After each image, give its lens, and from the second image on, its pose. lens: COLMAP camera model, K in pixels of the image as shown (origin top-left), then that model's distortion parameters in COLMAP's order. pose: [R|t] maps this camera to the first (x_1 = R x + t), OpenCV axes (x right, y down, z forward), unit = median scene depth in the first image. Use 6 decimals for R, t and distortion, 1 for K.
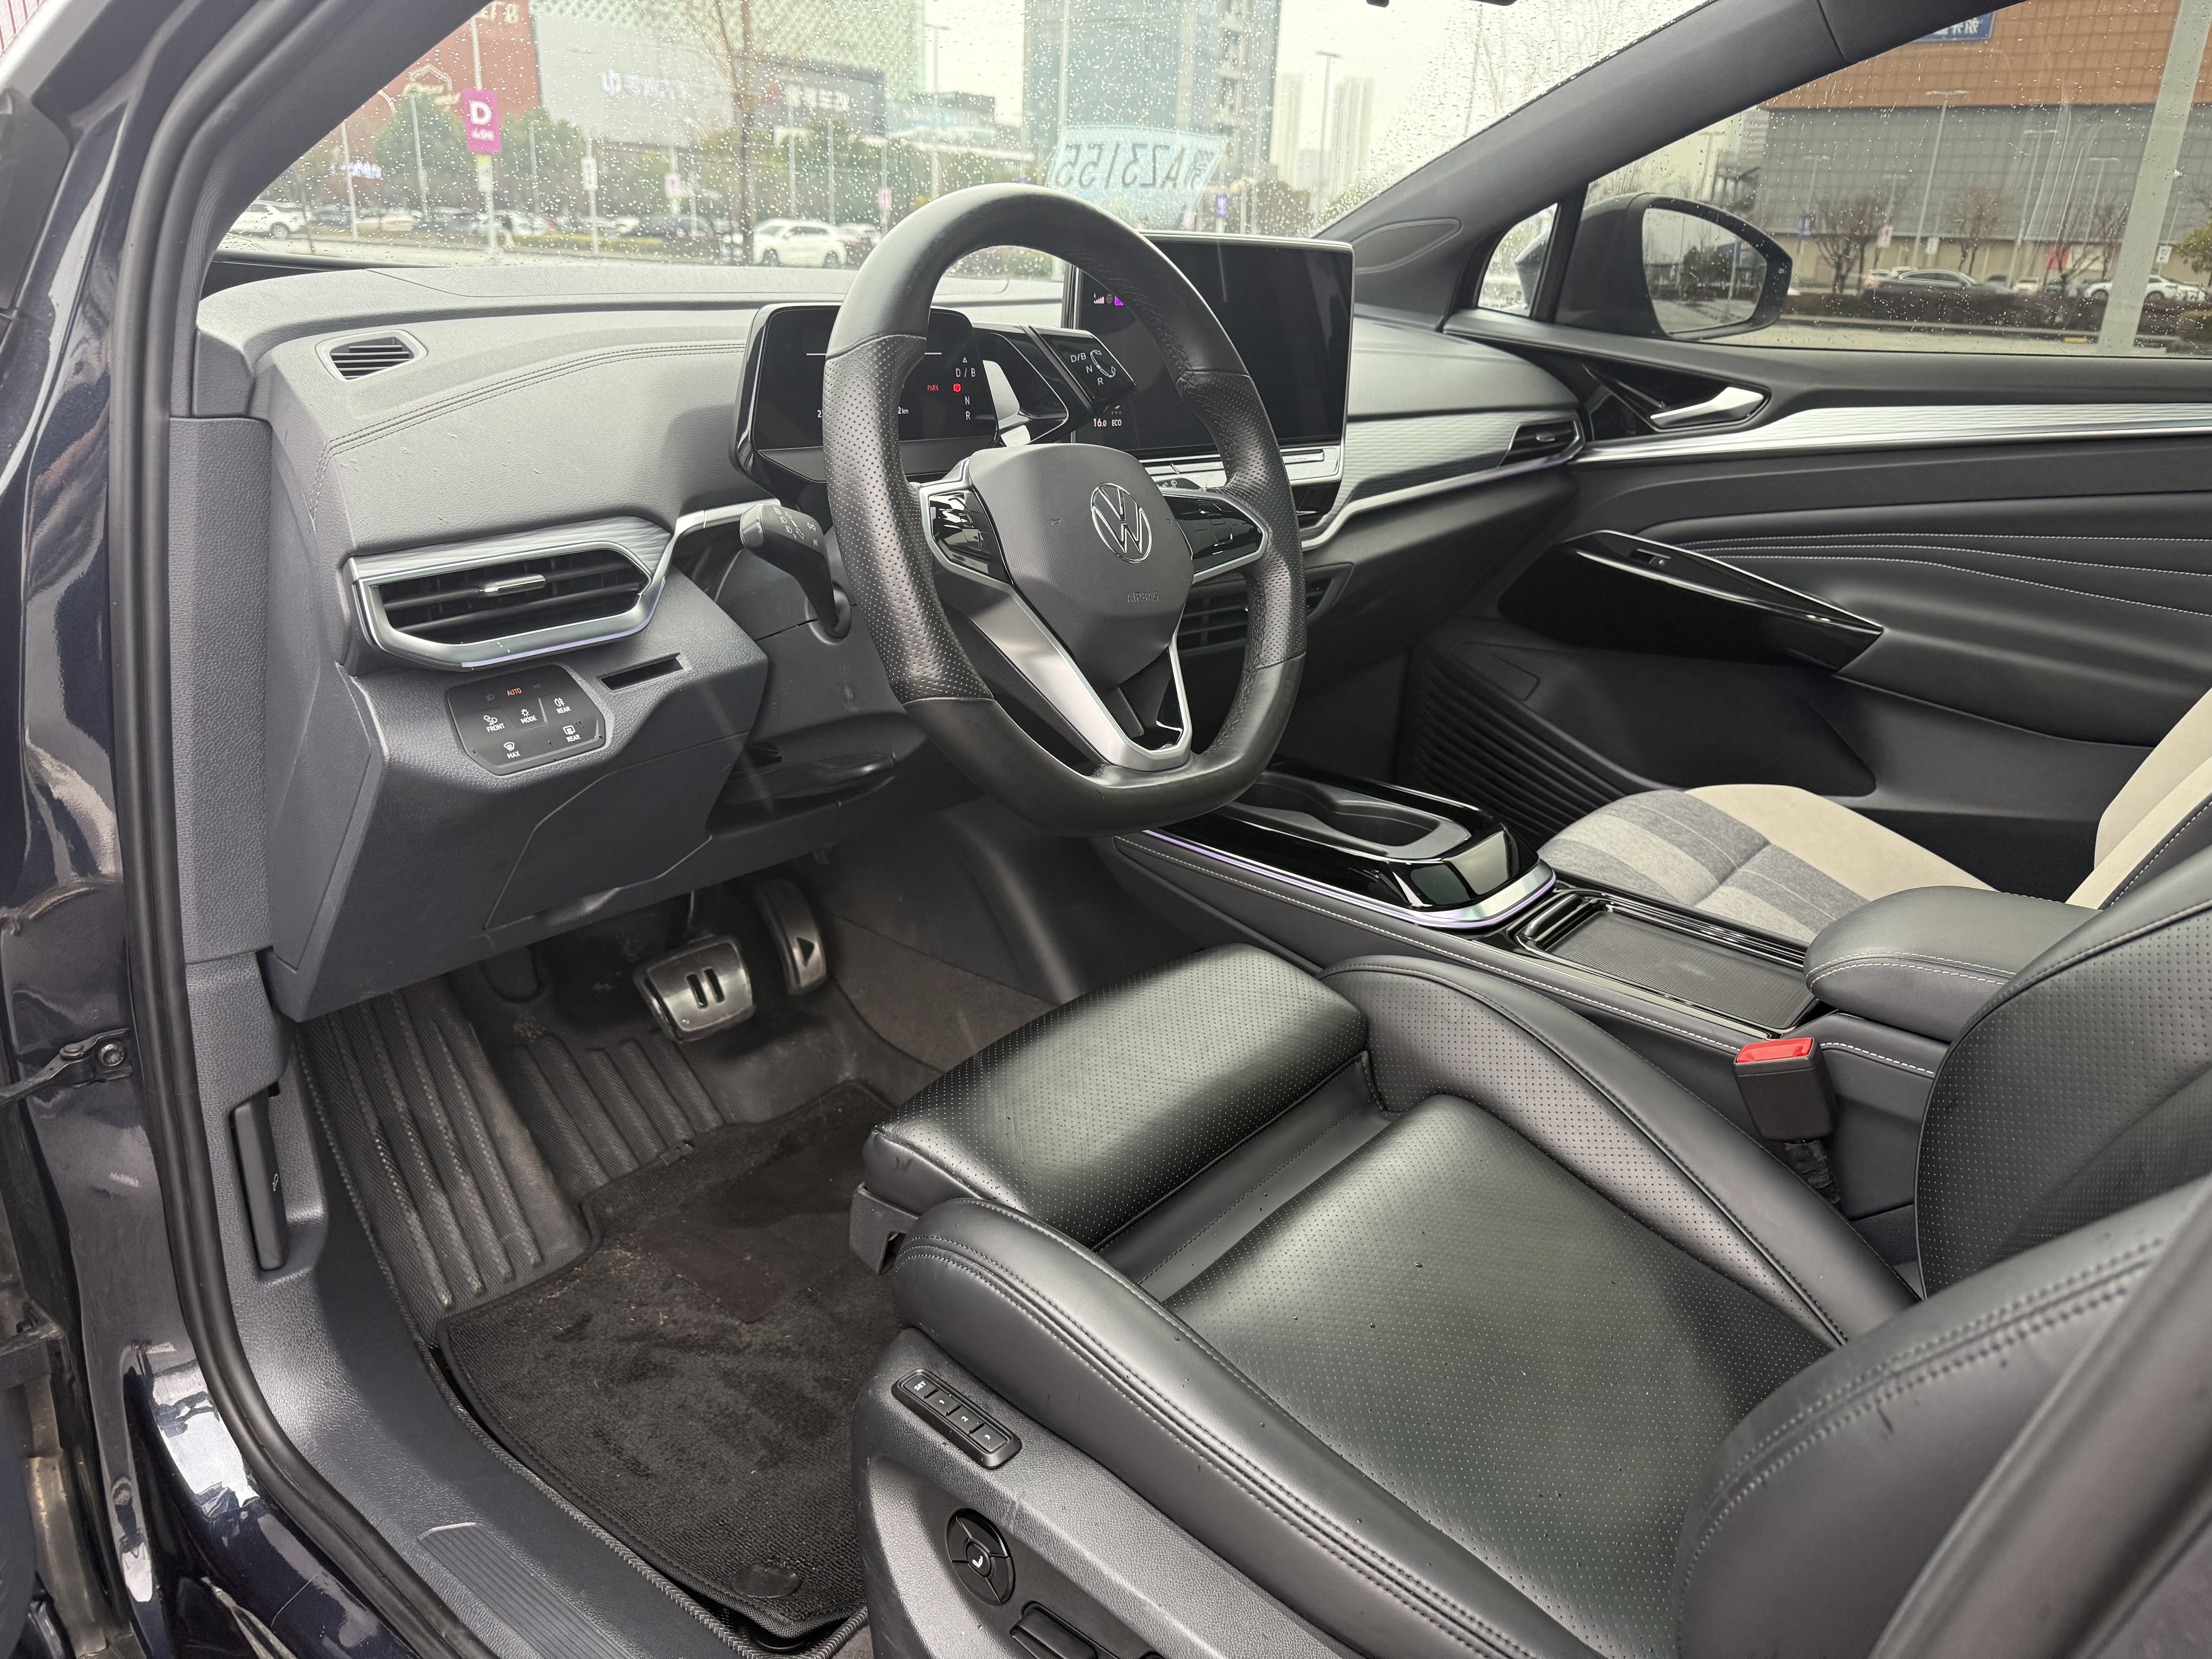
lens RADIAL K [[1548.4, 0, 1104.4], [0, 1548.4, 842.4], [0, 0, 1]] dist [0.055202, -0.071490]
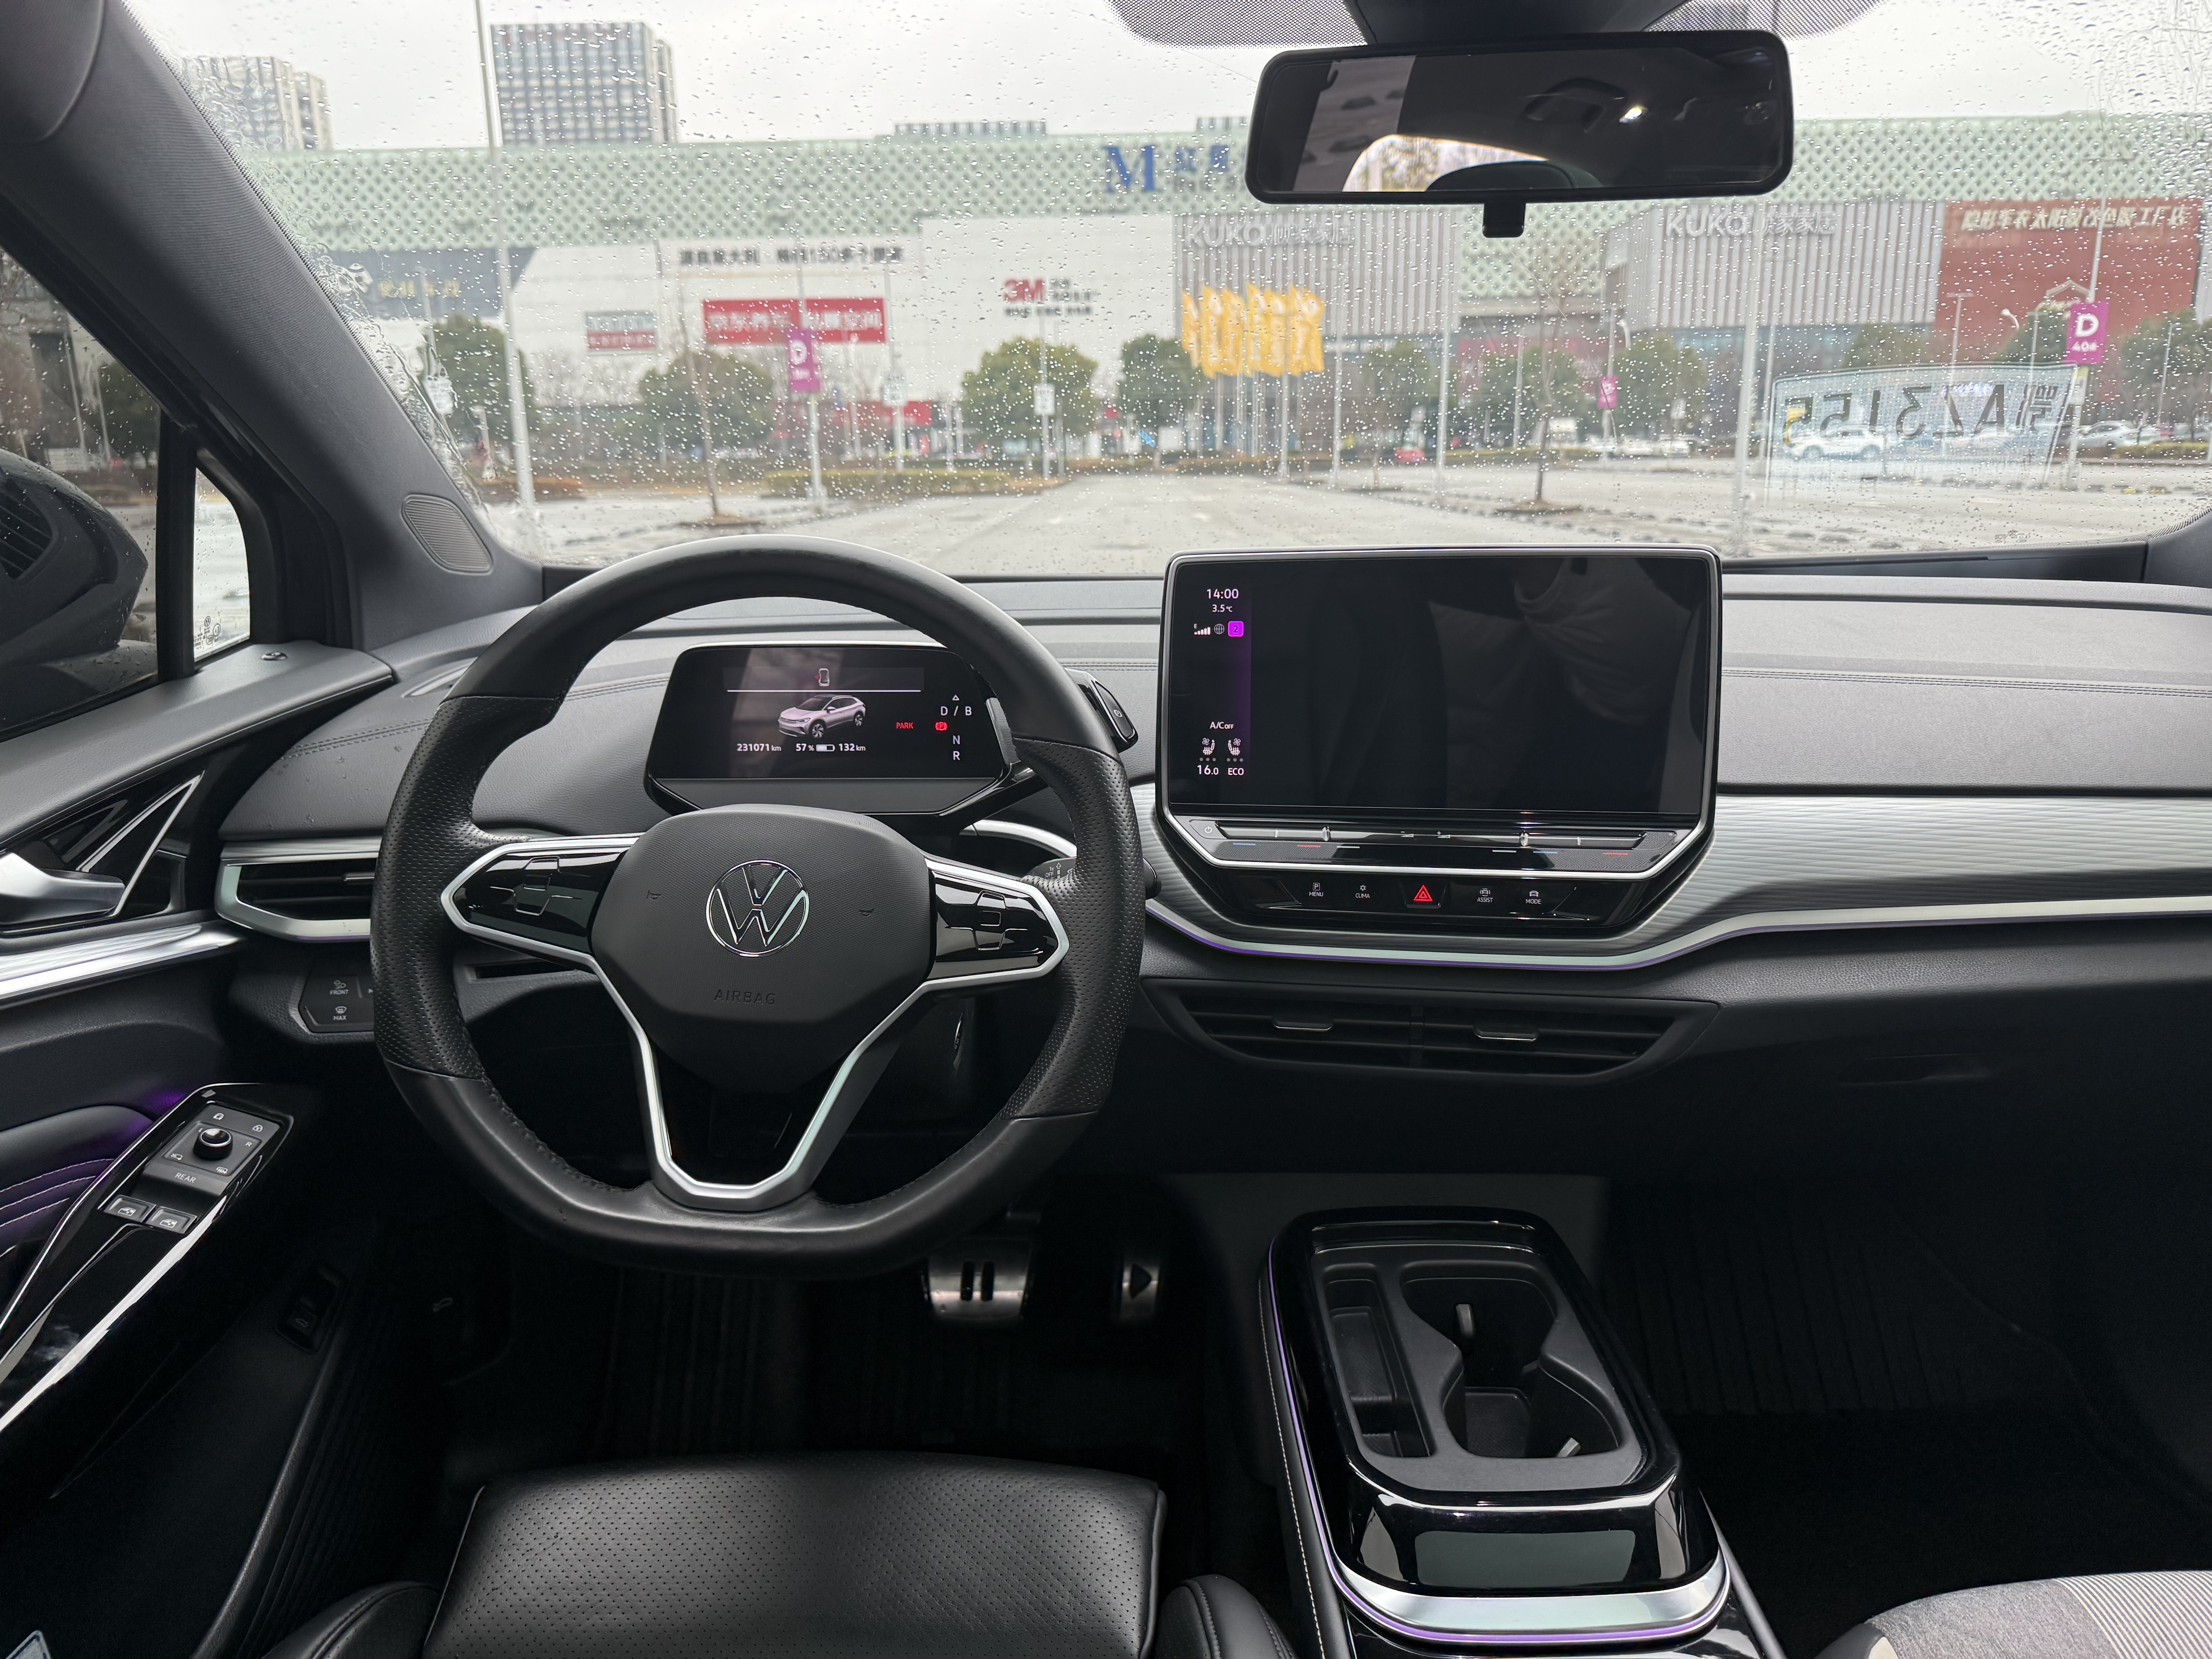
lens RADIAL K [[1548.4, 0, 1107.2], [0, 1548.4, 830.5], [0, 0, 1]] dist [0.055202, -0.071490]
pose [[0.619297, 0.142405, -0.772134, 0.474078], [-0.244825, 0.969408, -0.017575, -0.166518], [0.746011, 0.199922, 0.635216, 0.347693]]
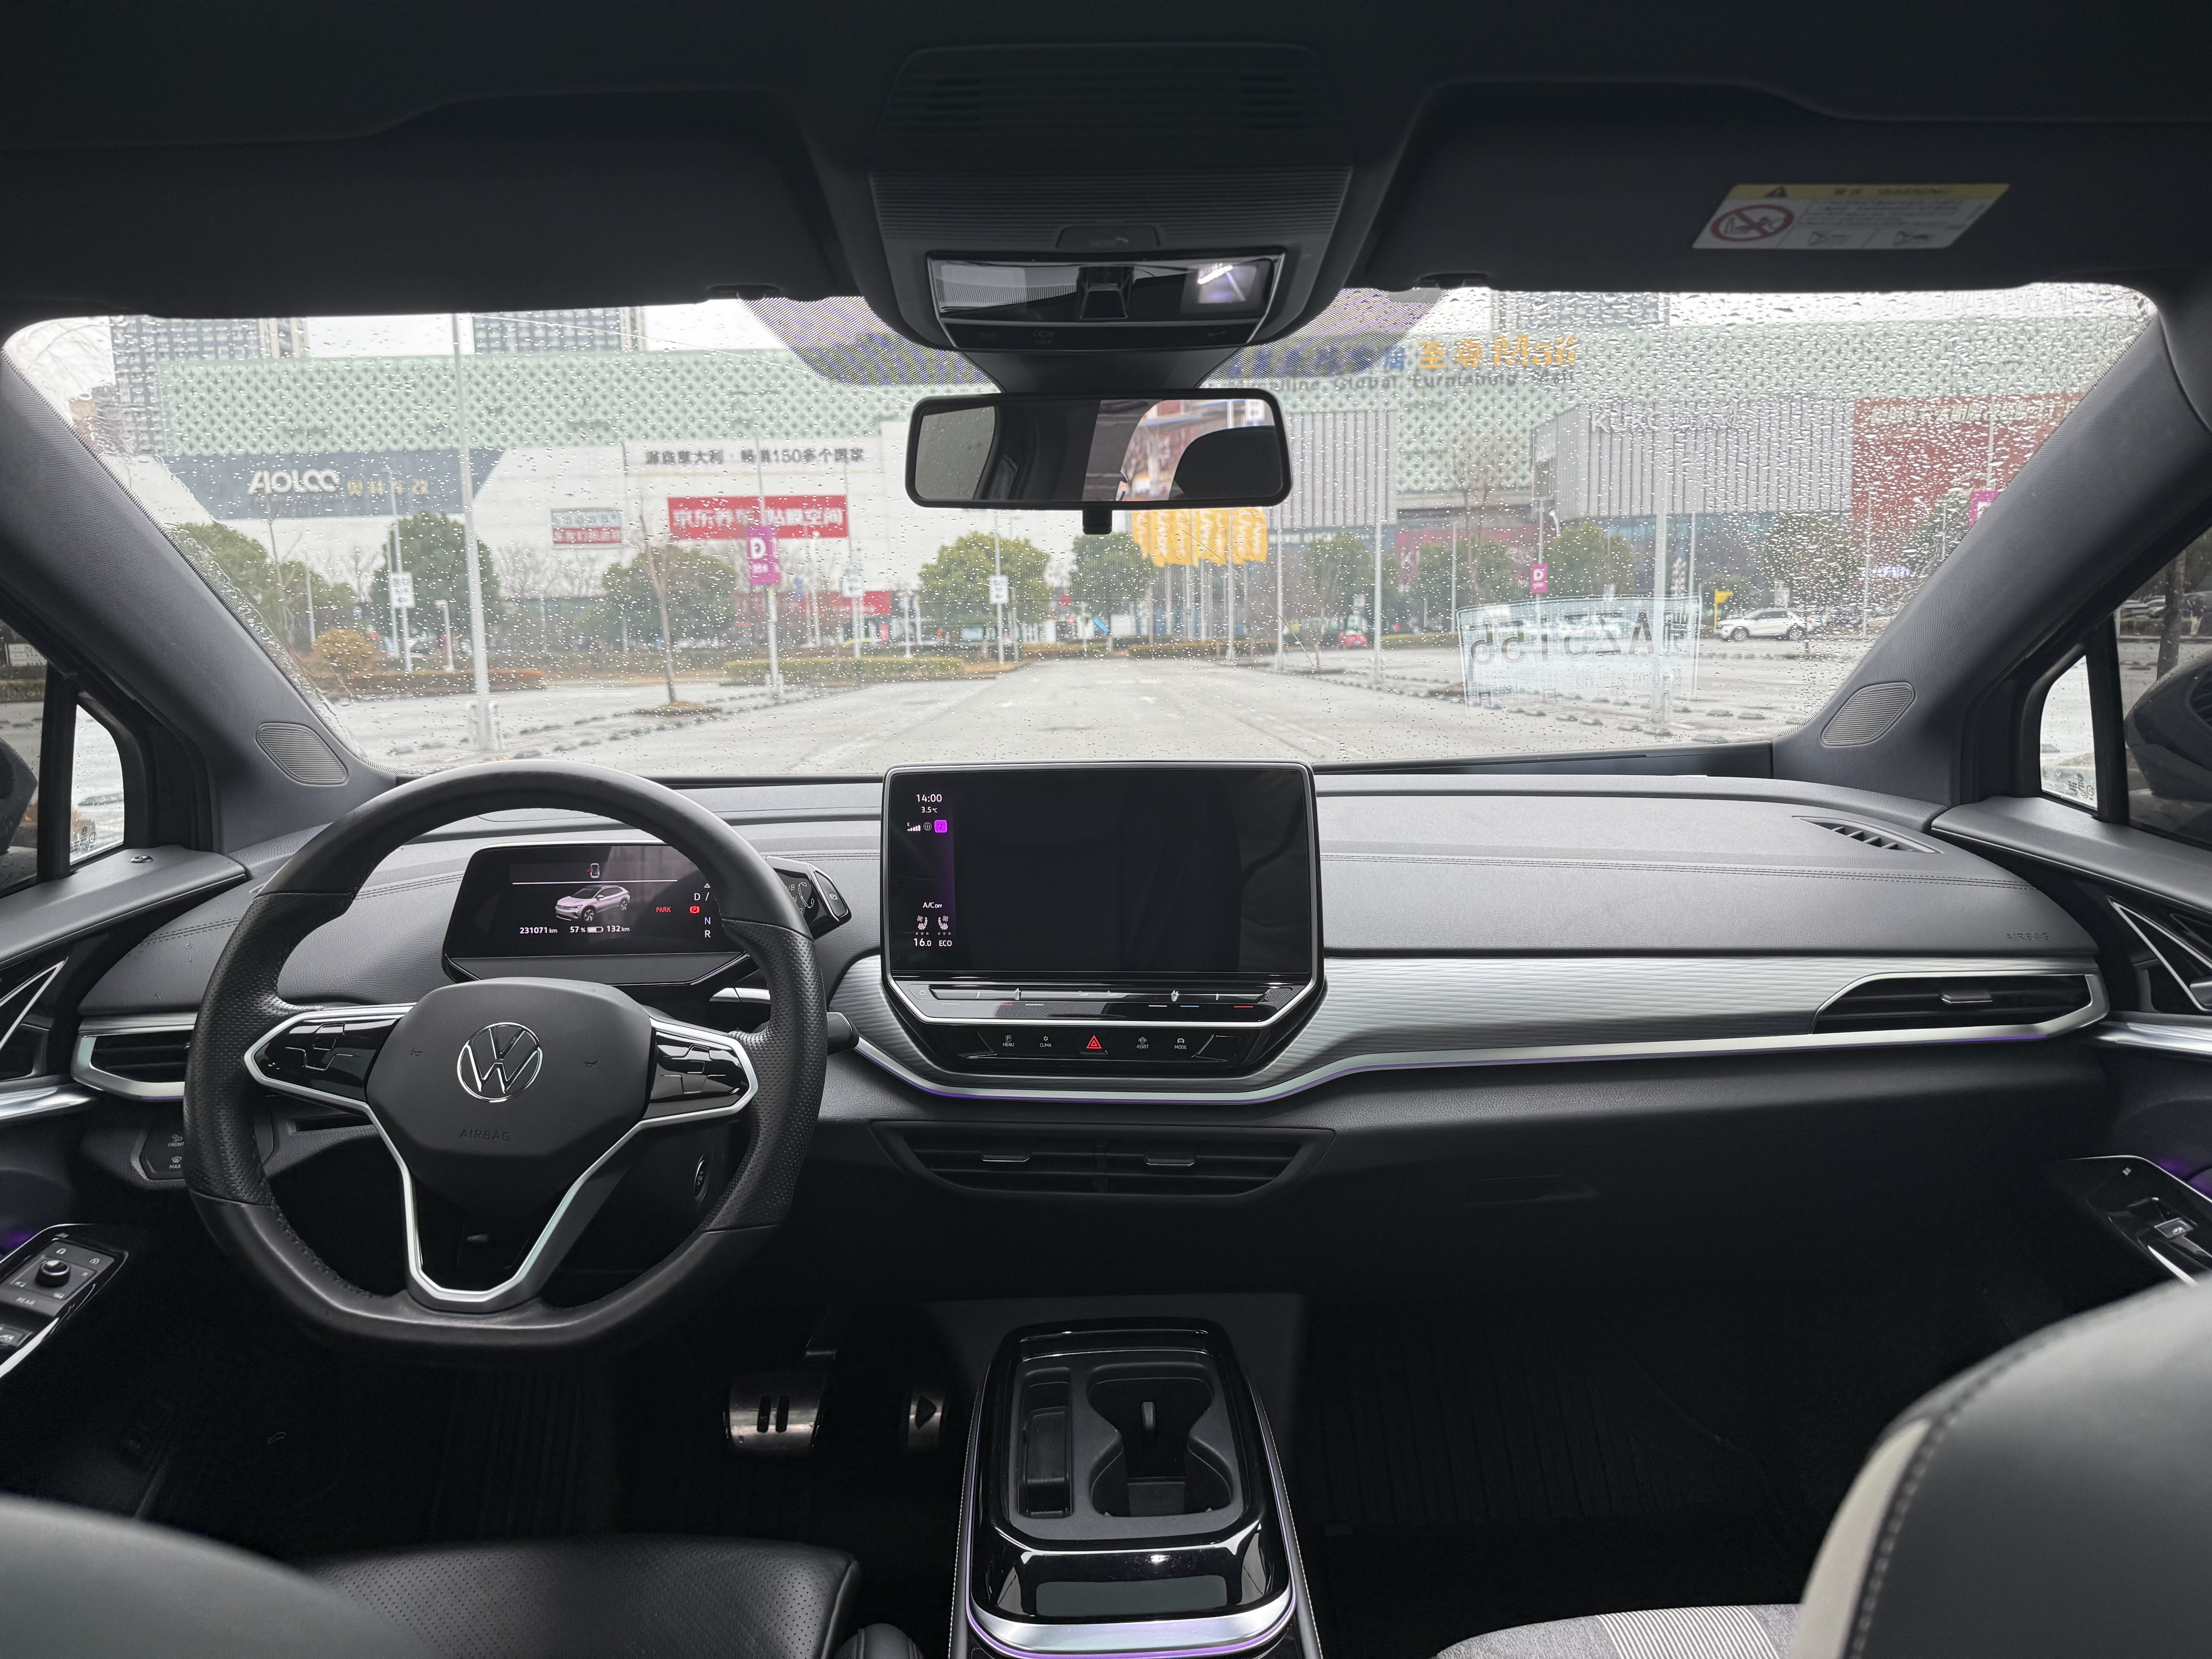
lens RADIAL K [[1548.4, 0, 1108.1], [0, 1548.4, 833.1], [0, 0, 1]] dist [0.055202, -0.071490]
pose [[0.640259, 0.046360, -0.766758, 0.650849], [-0.229460, 0.964146, -0.133309, -0.183559], [0.733086, 0.261293, 0.627941, 0.350827]]
